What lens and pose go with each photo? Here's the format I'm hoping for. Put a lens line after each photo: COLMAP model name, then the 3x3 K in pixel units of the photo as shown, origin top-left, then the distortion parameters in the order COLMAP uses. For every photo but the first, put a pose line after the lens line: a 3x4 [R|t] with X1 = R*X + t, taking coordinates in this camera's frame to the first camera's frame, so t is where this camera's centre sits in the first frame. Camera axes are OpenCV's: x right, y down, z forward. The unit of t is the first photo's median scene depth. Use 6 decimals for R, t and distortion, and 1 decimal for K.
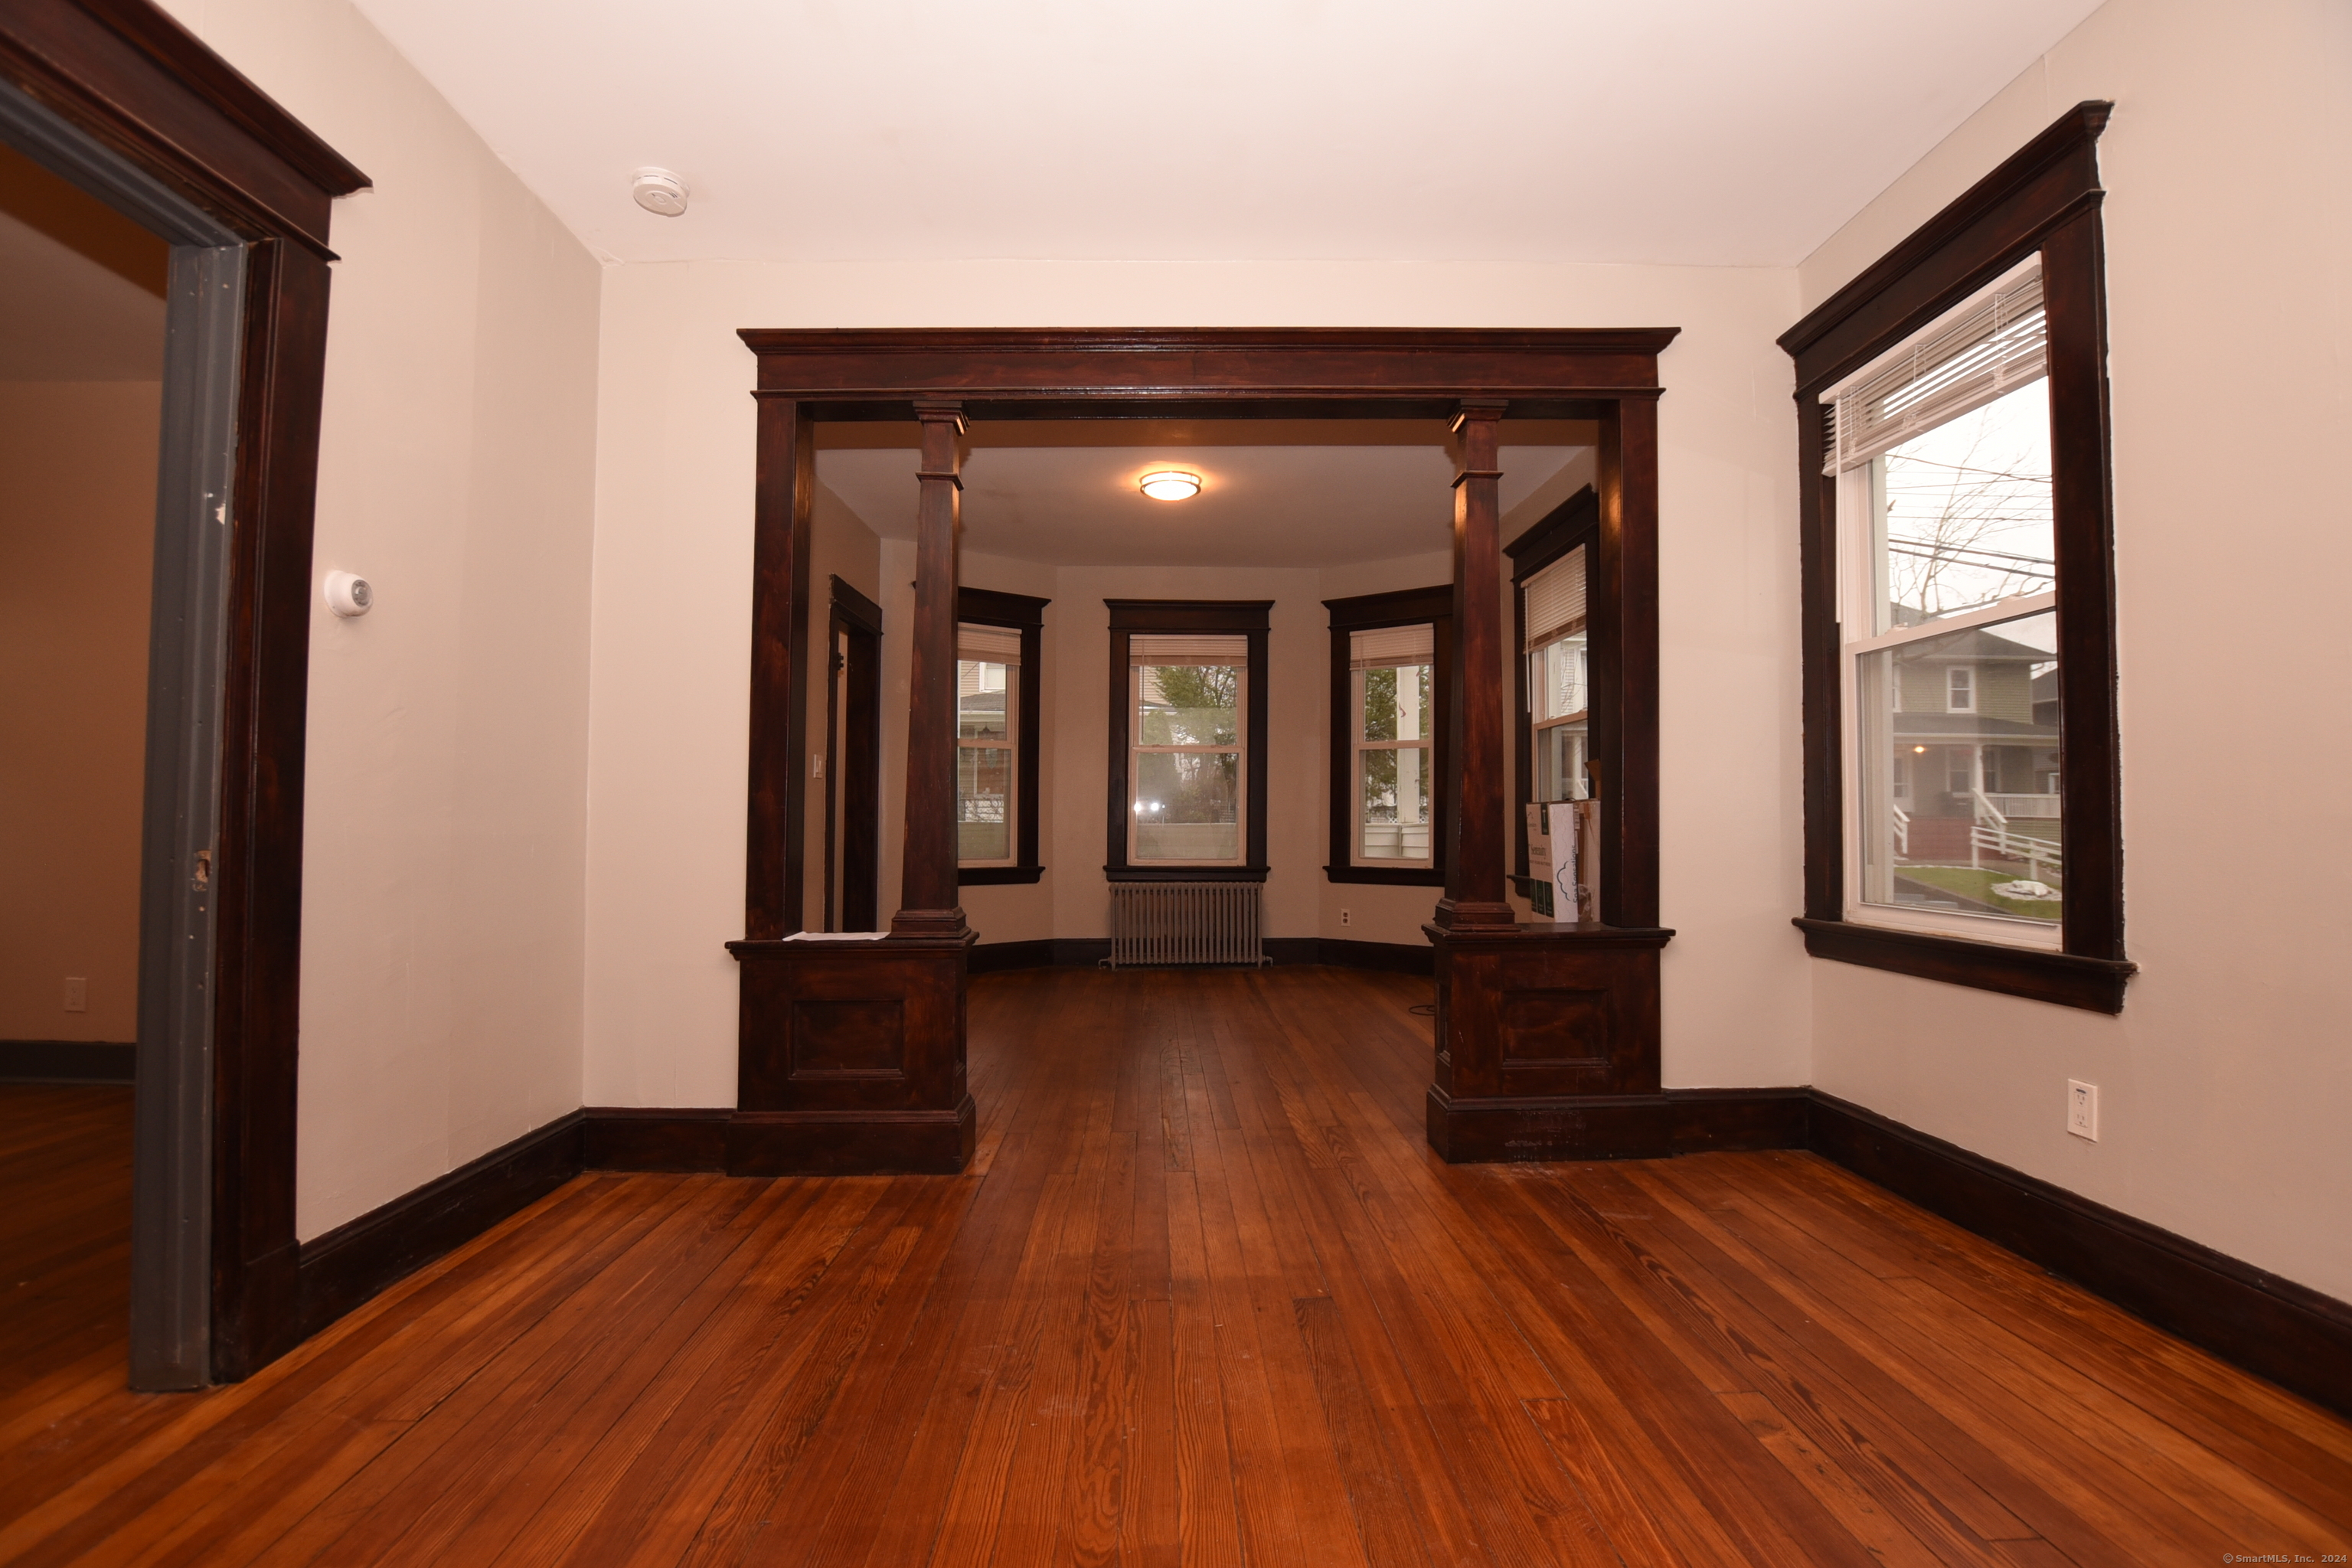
lens RADIAL K [[1051.7, 0, 1172.4], [0, 1051.7, 789.1], [0, 0, 1]] dist [-0.035810, 0.005727]
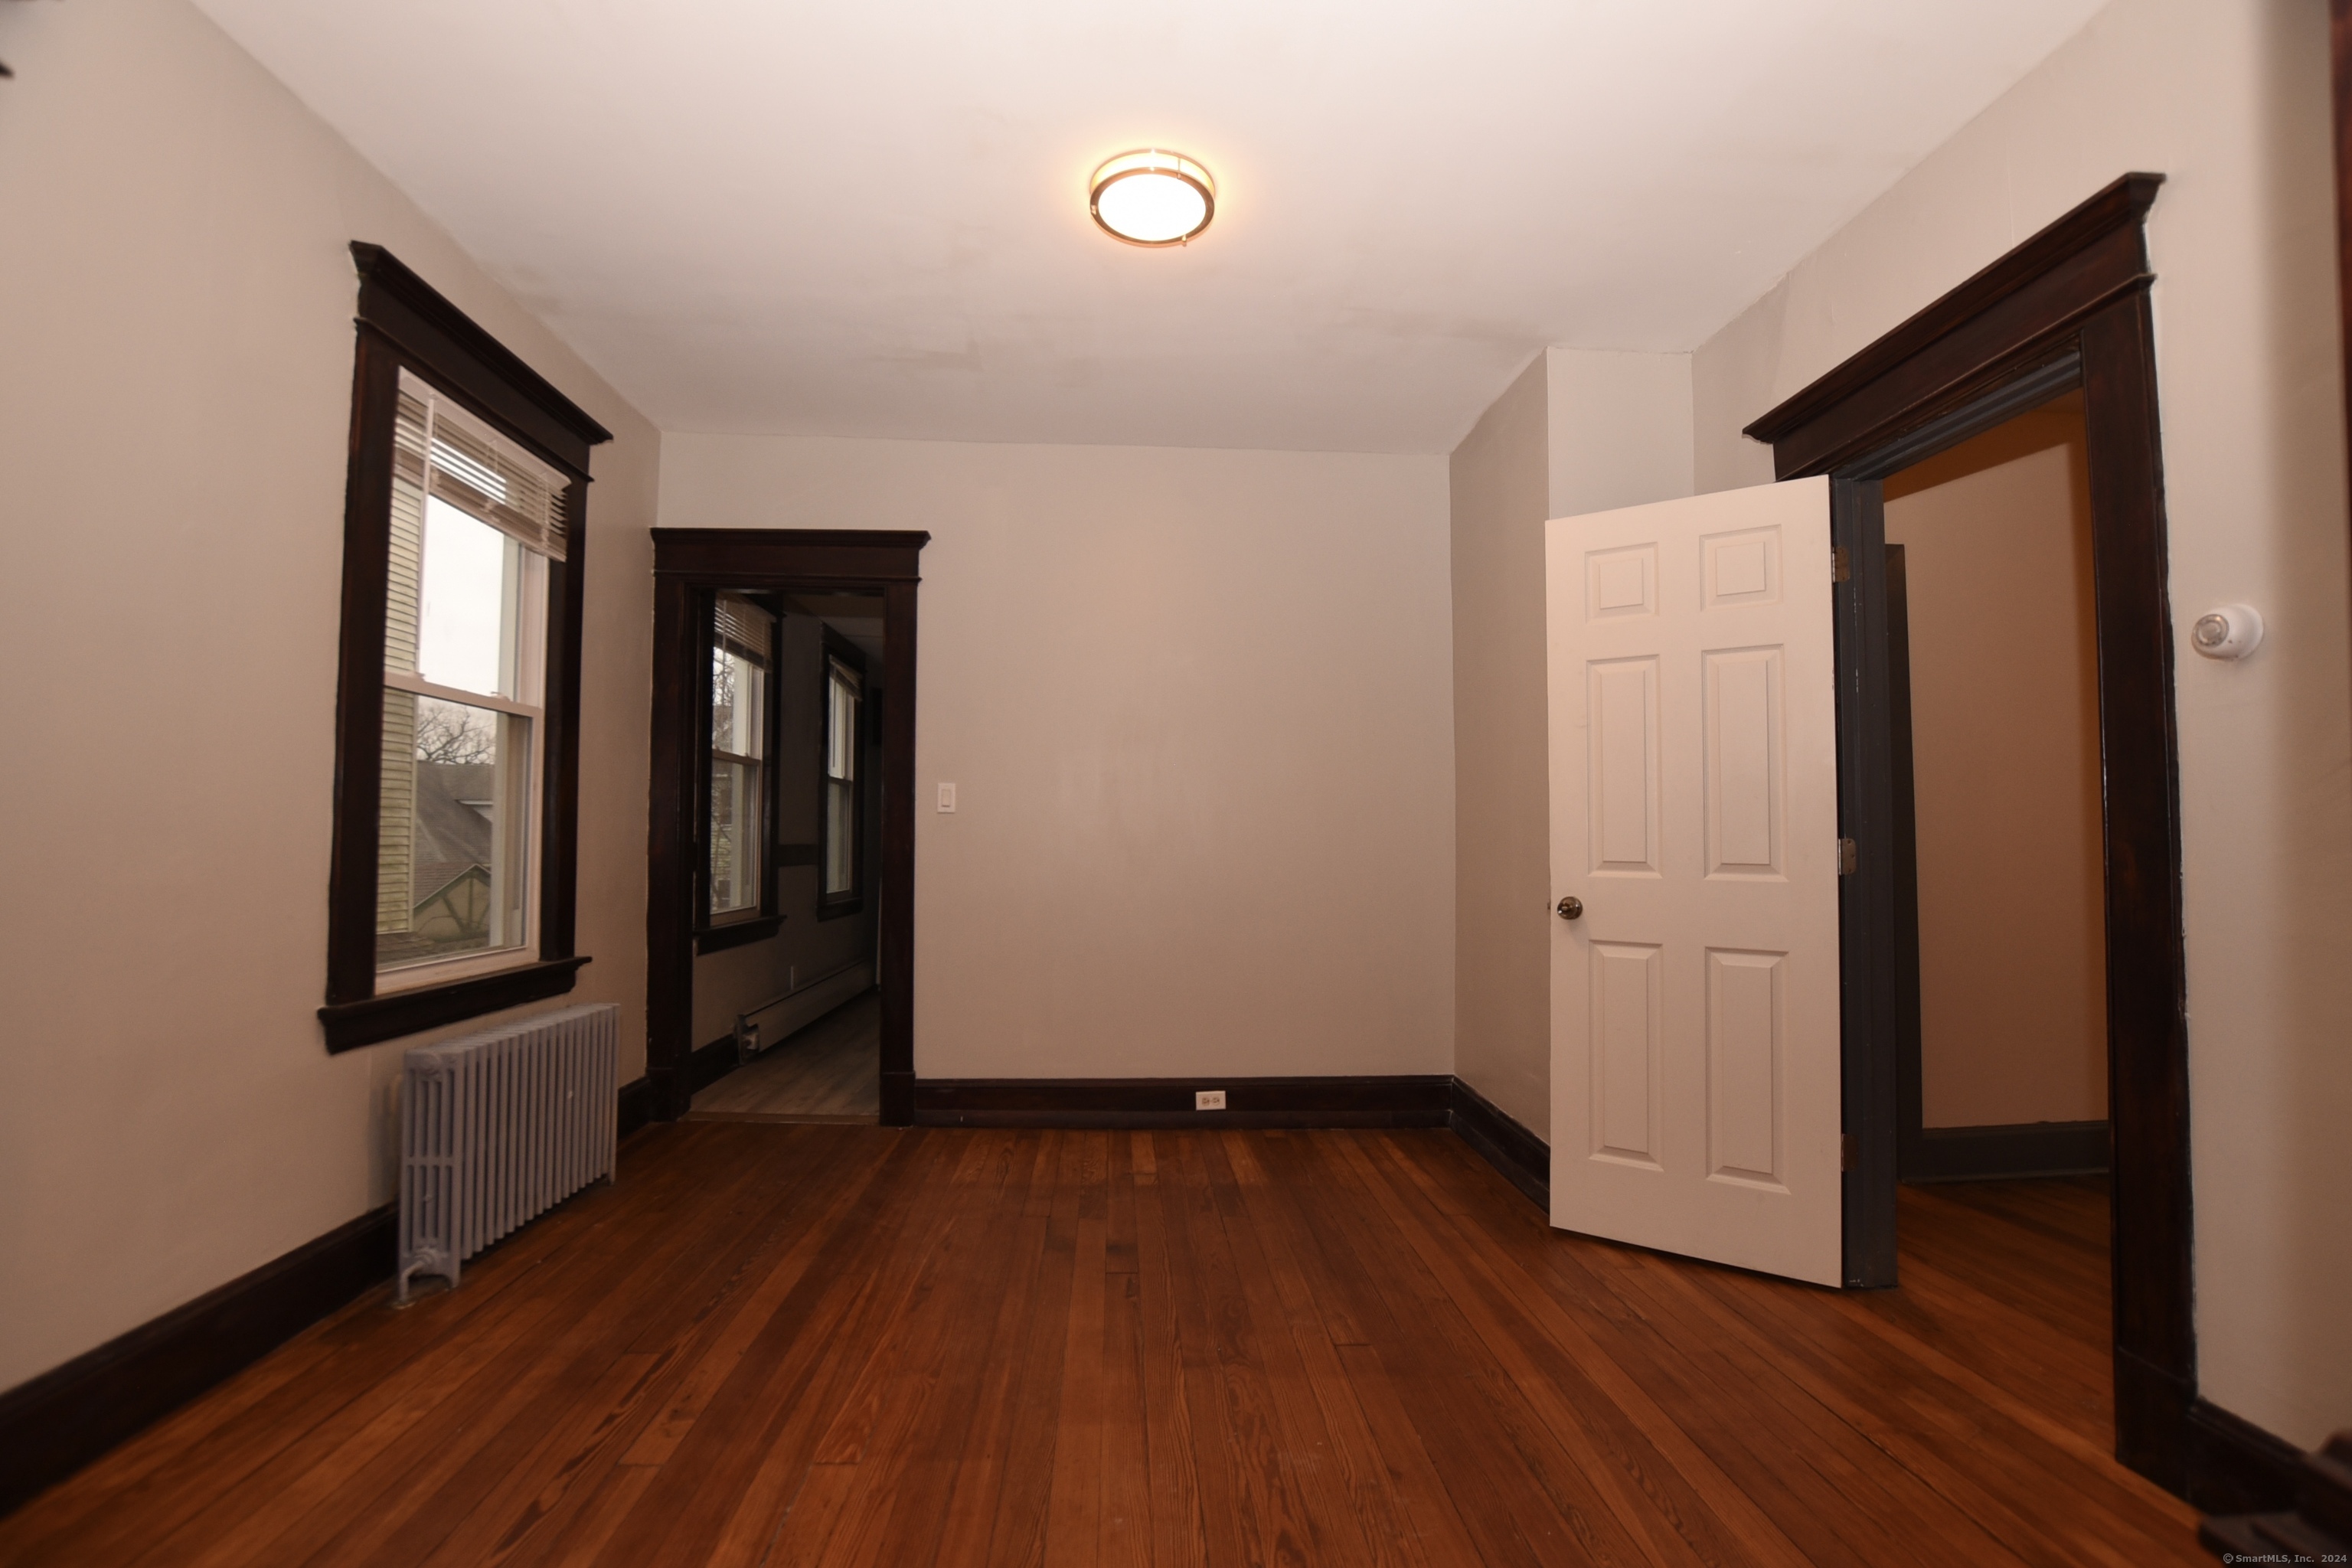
lens RADIAL K [[1025.3, 0, 1167.1], [0, 1025.3, 836.4], [0, 0, 1]] dist [-0.031819, 0.000166]
pose [[-0.999601, -0.008174, -0.027023, 0.036051], [-0.007087, 0.999172, -0.040071, 0.003538], [0.027329, -0.039863, -0.998831, 1.171867]]
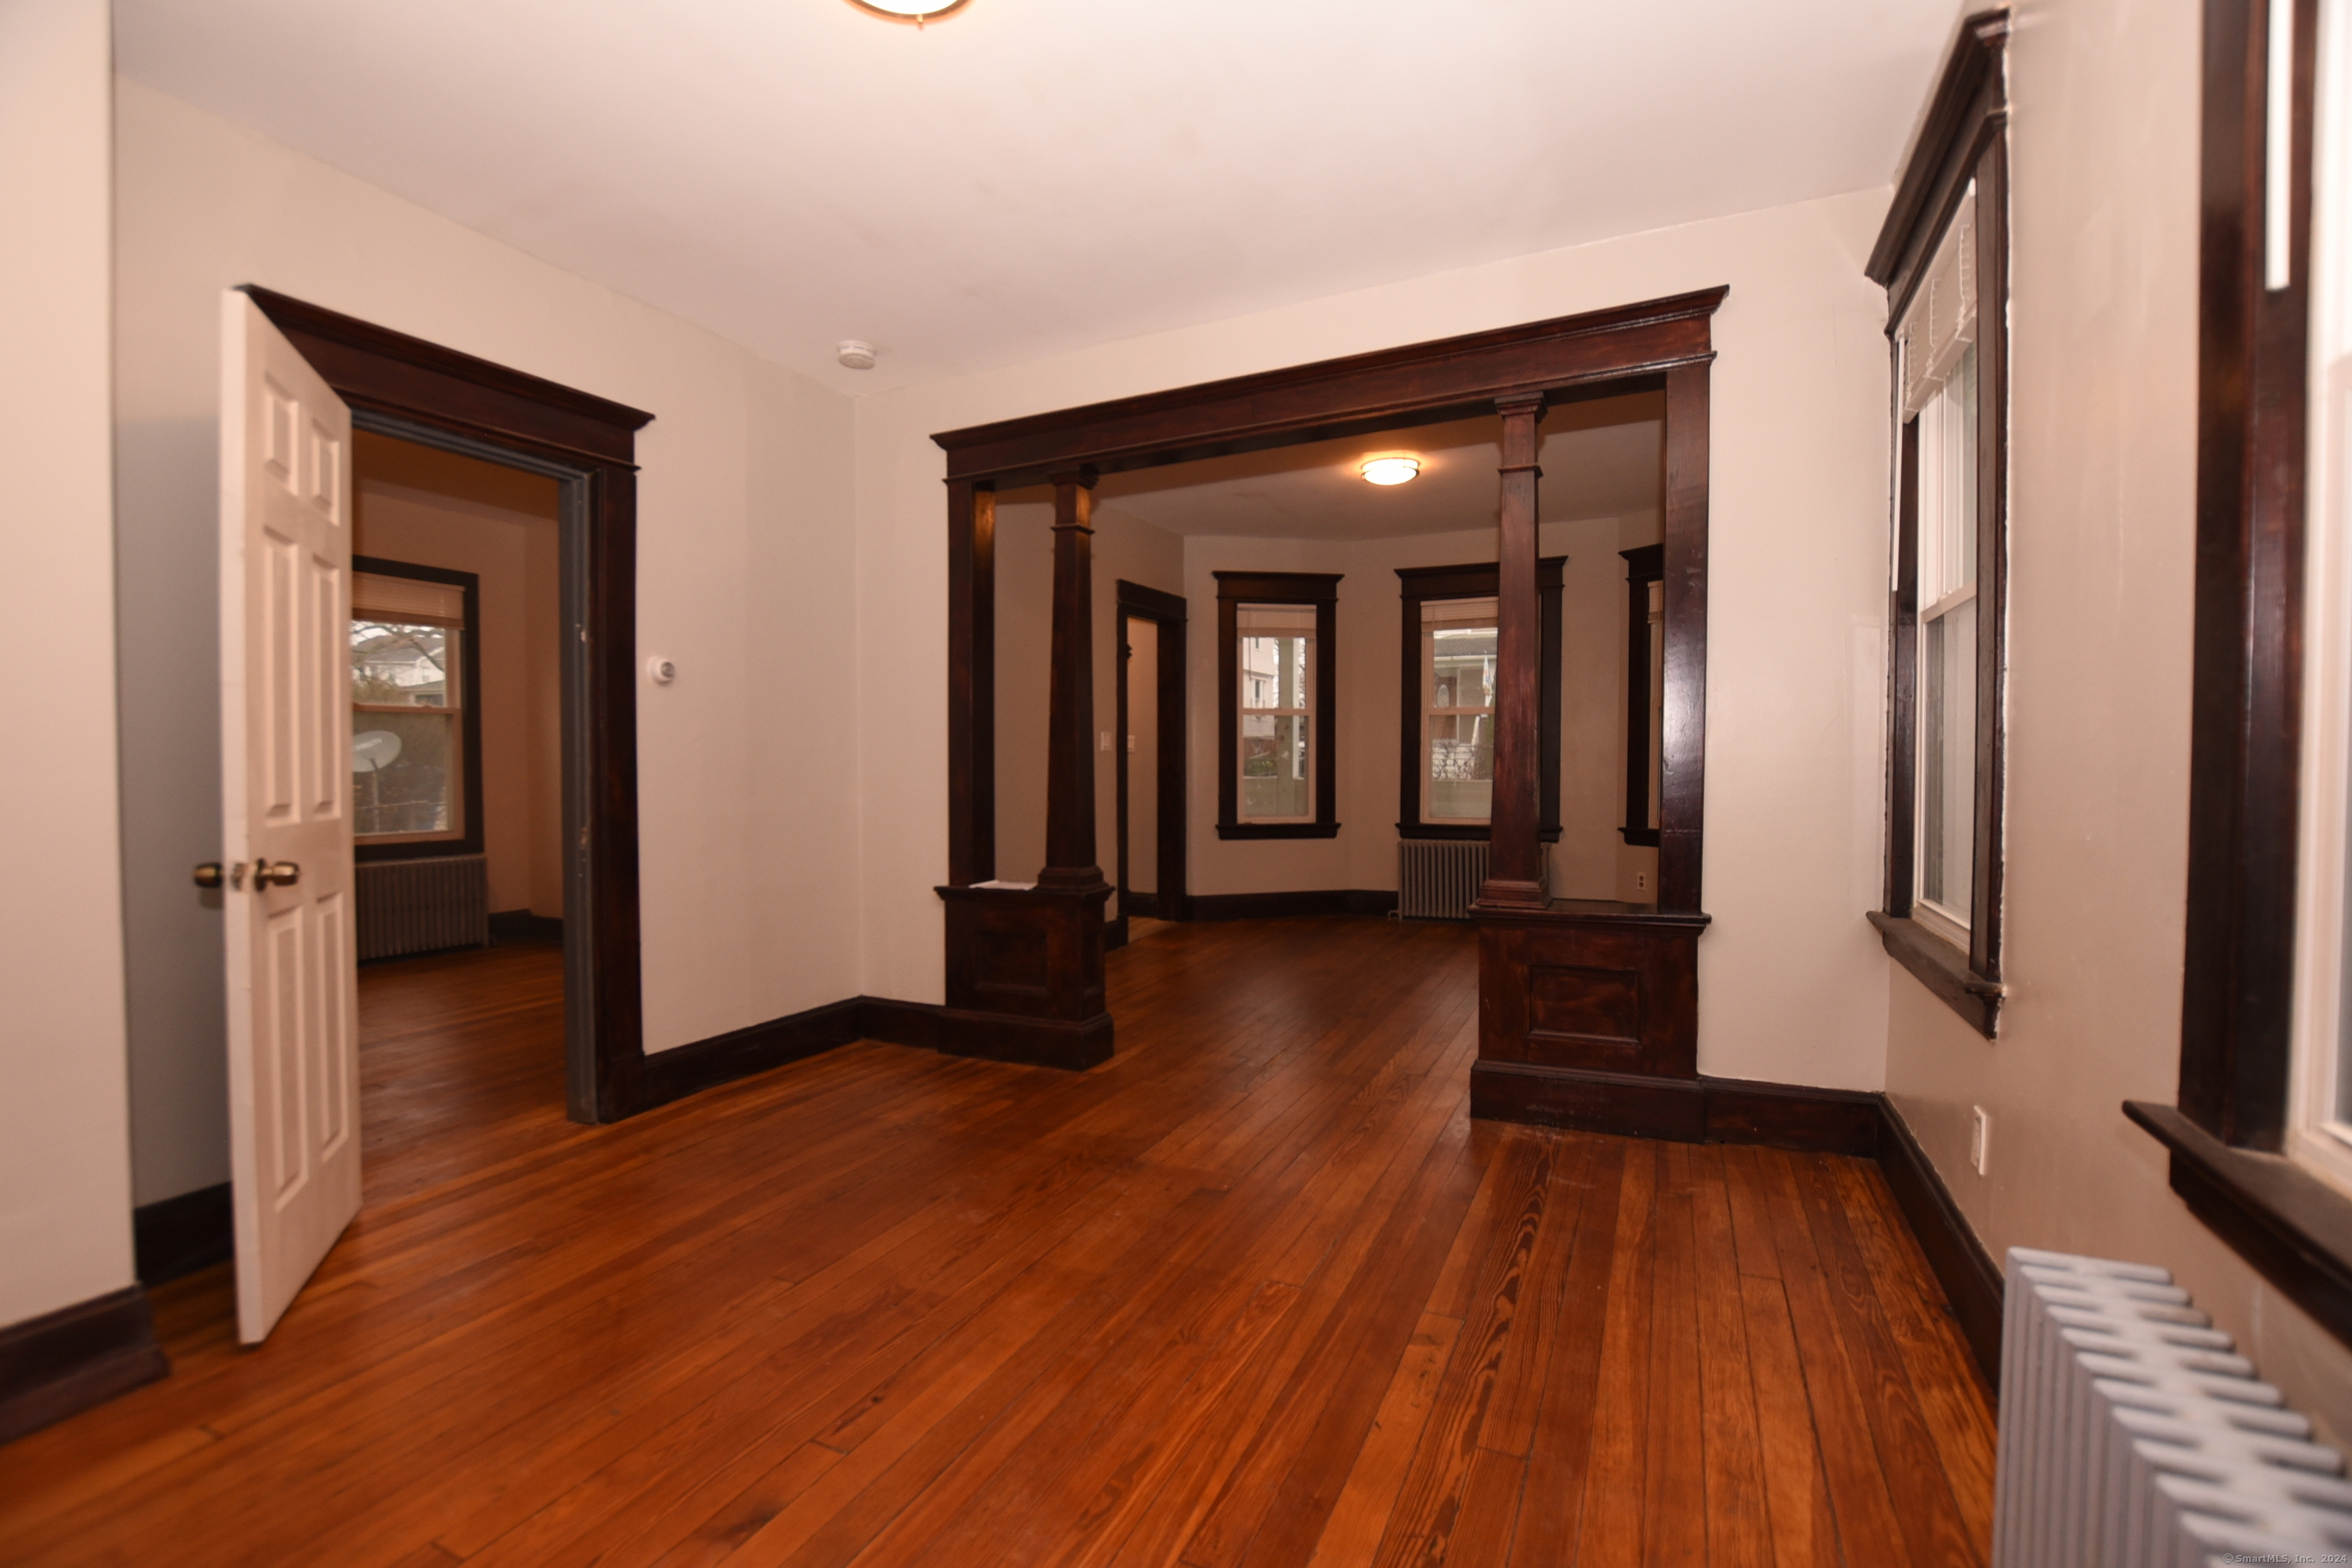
lens RADIAL K [[1046.7, 0, 1176.7], [0, 1046.7, 790.0], [0, 0, 1]] dist [-0.030998, 0.000103]
pose [[0.895053, 0.003883, -0.445942, 0.463404], [0.021623, 0.998408, 0.052093, -0.045604], [0.445435, -0.056268, 0.893544, -0.089132]]
